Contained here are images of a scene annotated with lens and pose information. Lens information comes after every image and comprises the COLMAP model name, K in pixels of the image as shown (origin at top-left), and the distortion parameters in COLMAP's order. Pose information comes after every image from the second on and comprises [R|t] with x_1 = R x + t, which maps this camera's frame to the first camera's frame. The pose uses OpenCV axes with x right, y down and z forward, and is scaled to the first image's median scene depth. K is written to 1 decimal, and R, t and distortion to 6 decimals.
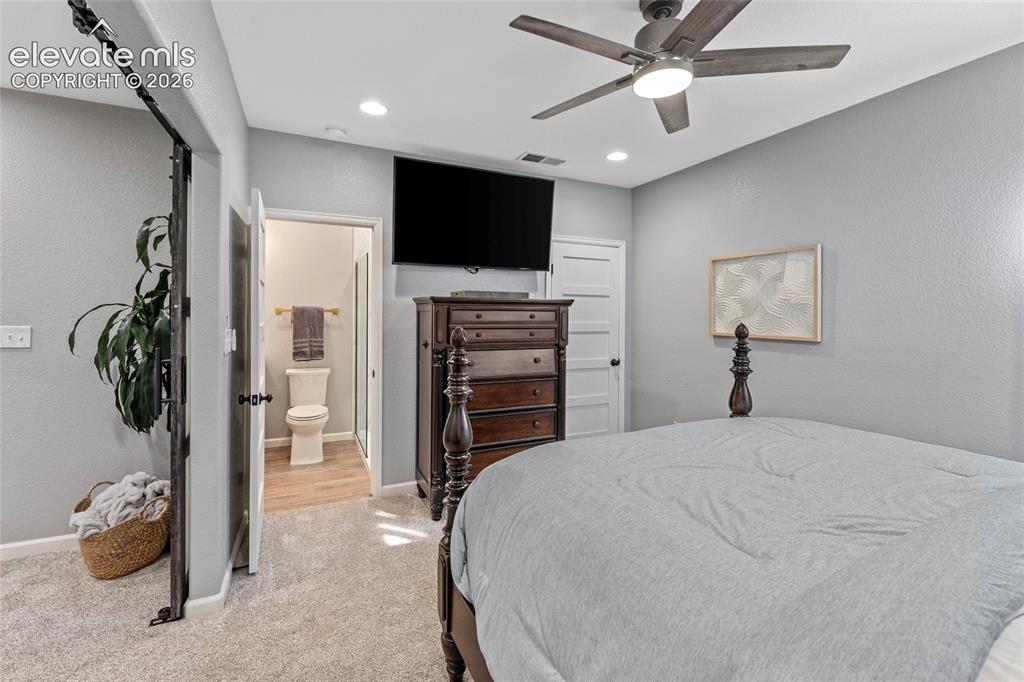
lens RADIAL K [[442.6, 0, 515.0], [0, 442.6, 319.2], [0, 0, 1]] dist [0.000452, 0.000006]
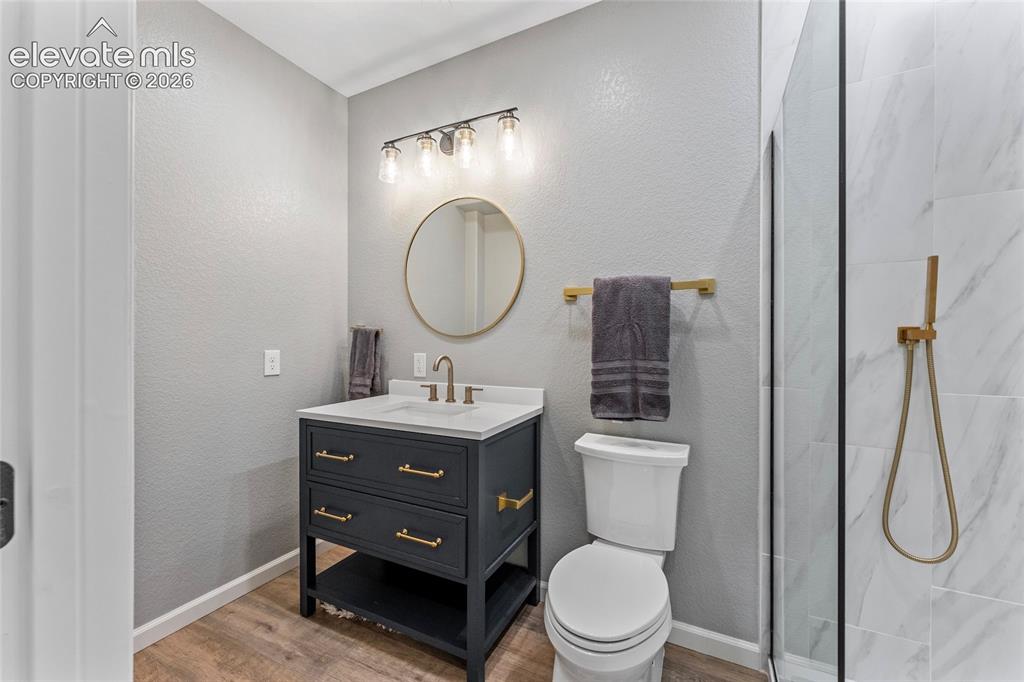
lens RADIAL K [[408.7, 0, 514.1], [0, 408.7, 342.1], [0, 0, 1]] dist [0.011284, -0.000160]
pose [[0.618558, -0.001040, -0.785739, -0.254299], [0.000828, 0.999999, -0.000672, 0.027532], [0.785739, -0.000235, 0.618558, 0.708049]]
